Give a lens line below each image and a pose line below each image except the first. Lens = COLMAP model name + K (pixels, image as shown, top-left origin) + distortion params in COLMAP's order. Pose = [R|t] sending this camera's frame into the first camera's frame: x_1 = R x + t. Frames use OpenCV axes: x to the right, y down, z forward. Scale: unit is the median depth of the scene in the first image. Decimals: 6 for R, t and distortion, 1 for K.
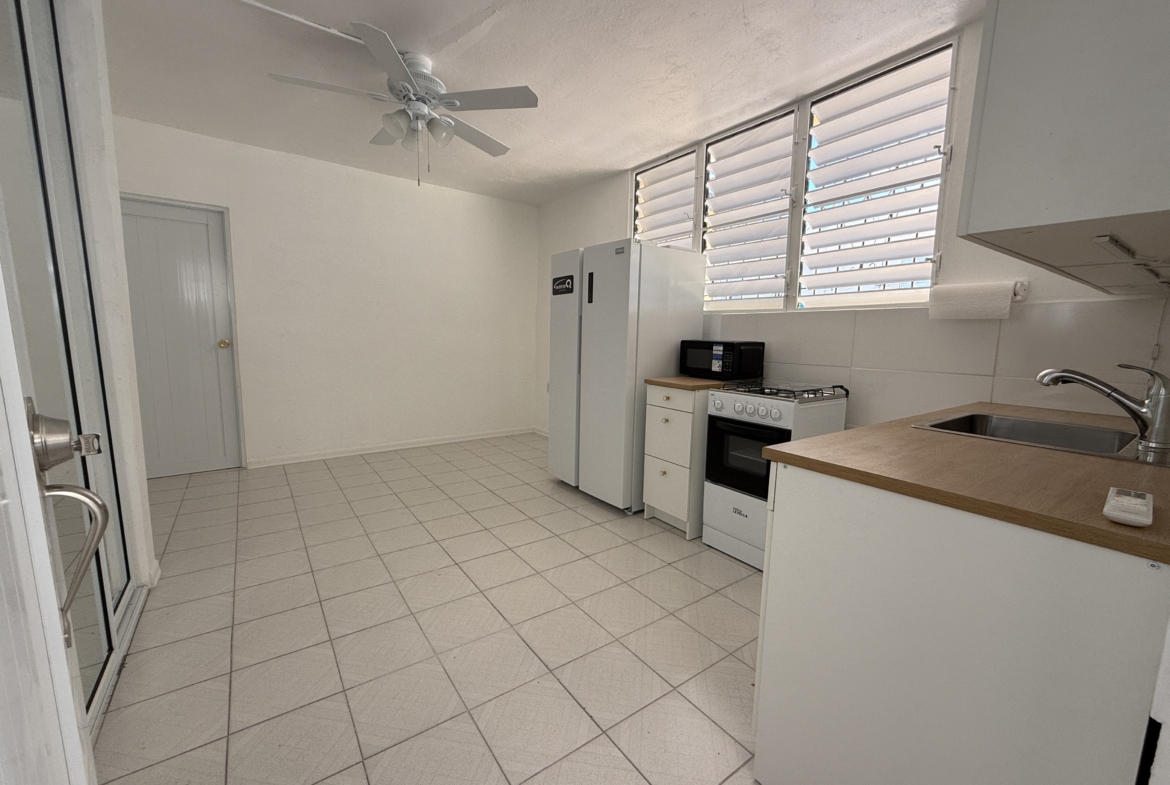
lens RADIAL K [[467.9, 0, 580.8], [0, 467.9, 392.8], [0, 0, 1]] dist [0.001912, 0.001391]
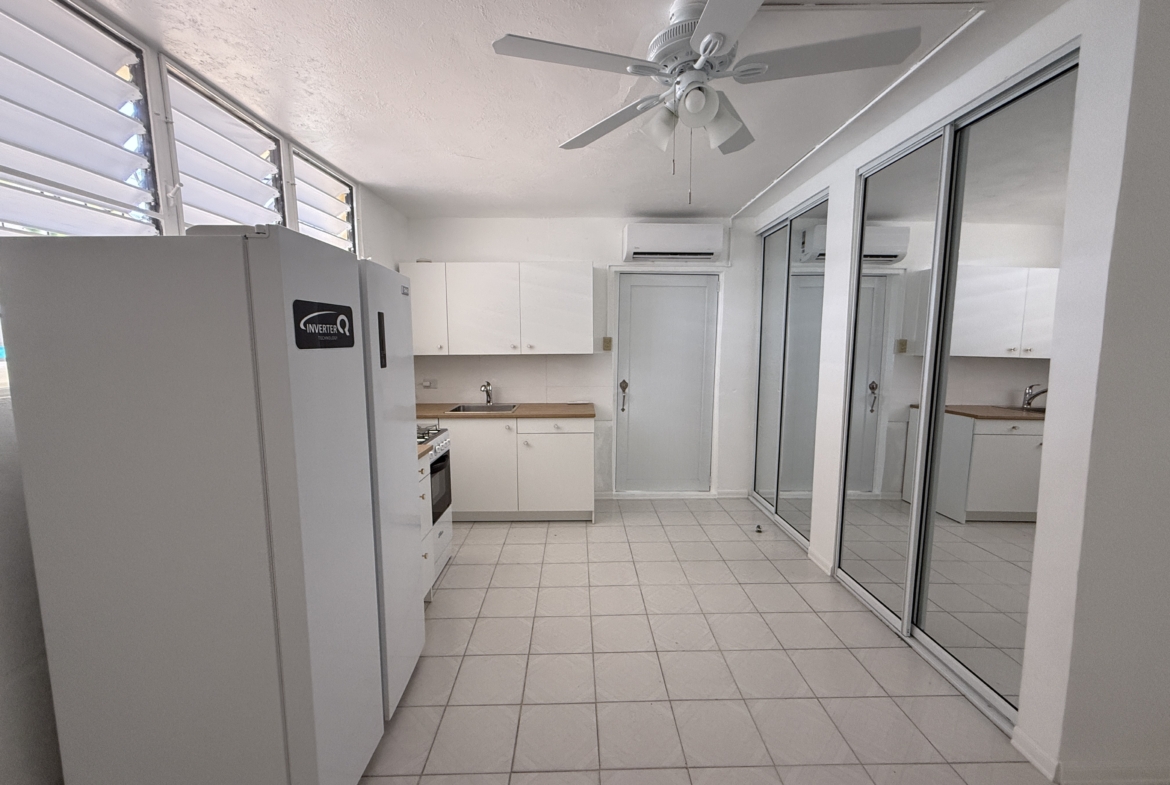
lens RADIAL K [[467.9, 0, 583.3], [0, 467.9, 392.3], [0, 0, 1]] dist [0.001912, 0.001391]
pose [[-0.824169, -0.077854, 0.560967, -0.535442], [0.059940, 0.972952, 0.223095, -0.303273], [-0.563163, 0.217493, -0.797210, 1.462449]]
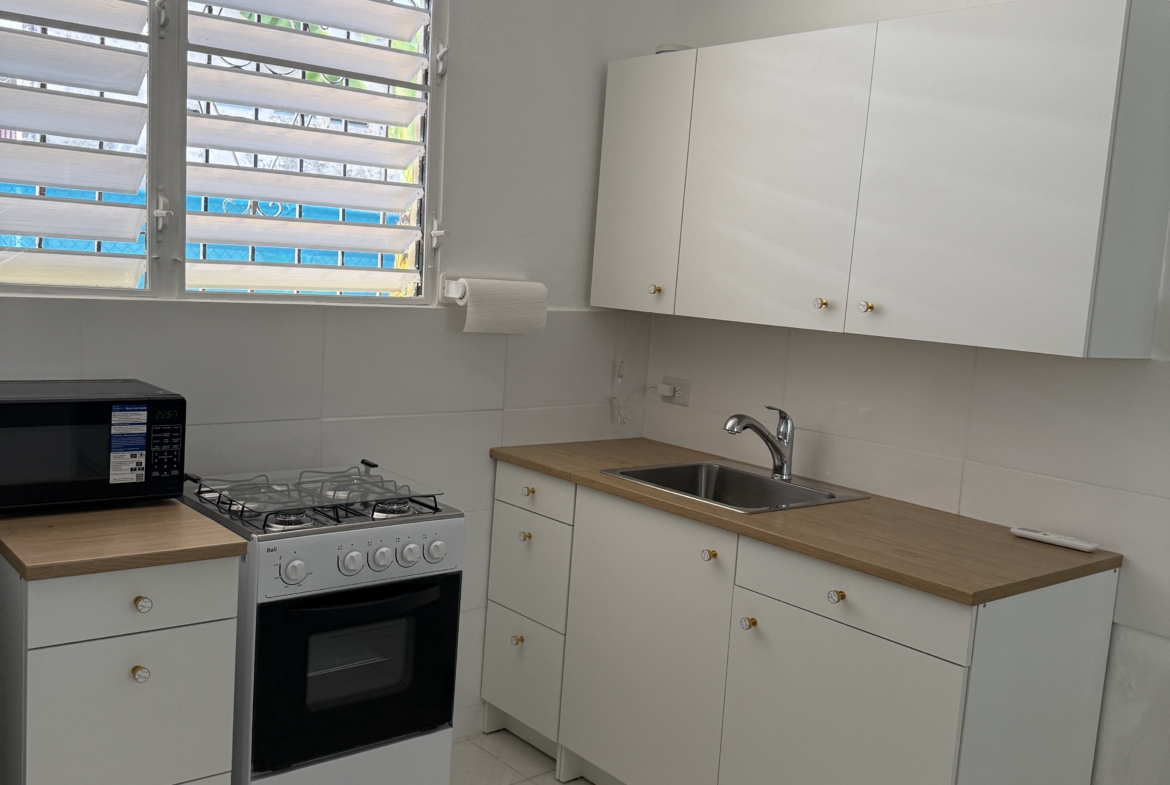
lens RADIAL K [[1097.8, 0, 579.3], [0, 1097.8, 400.9], [0, 0, 1]] dist [0.060988, 0.000000]
pose [[-0.091186, -0.147754, 0.984812, -0.549584], [0.057178, 0.986523, 0.153305, -0.215988], [-0.994191, 0.070288, -0.081508, 0.740083]]
